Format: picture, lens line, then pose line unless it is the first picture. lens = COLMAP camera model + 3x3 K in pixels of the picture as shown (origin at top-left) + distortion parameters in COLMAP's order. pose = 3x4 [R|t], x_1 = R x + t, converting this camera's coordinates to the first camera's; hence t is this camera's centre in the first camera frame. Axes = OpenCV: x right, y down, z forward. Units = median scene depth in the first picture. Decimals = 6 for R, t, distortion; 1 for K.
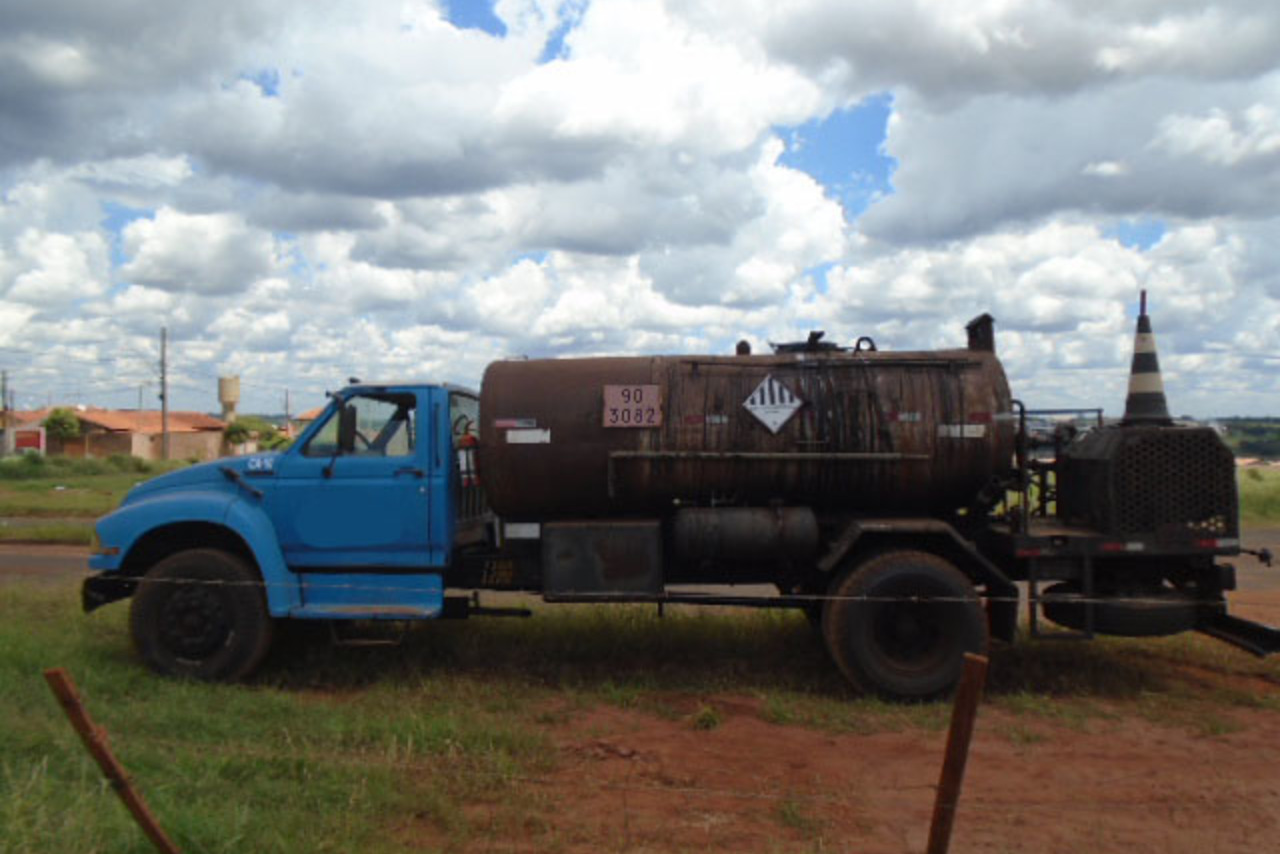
lens RADIAL K [[955.2, 0, 640.0], [0, 955.2, 427.0], [0, 0, 1]] dist [-0.018183, -0.001199]
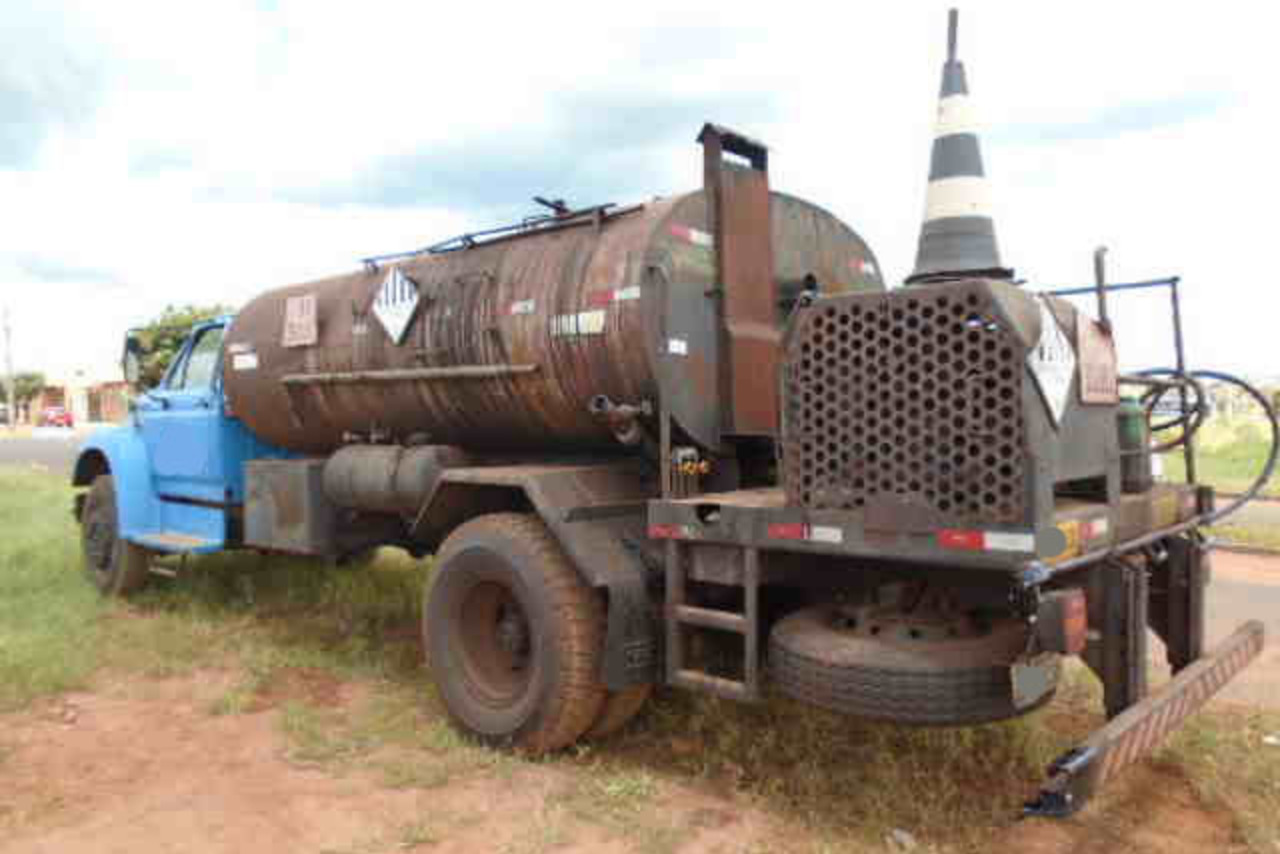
lens RADIAL K [[955.2, 0, 640.0], [0, 955.2, 427.0], [0, 0, 1]] dist [-0.018183, -0.001199]
pose [[0.767332, 0.004094, -0.641237, 0.754807], [0.019328, 0.999378, 0.029508, 0.052645], [0.640958, -0.035036, 0.766776, 0.555099]]
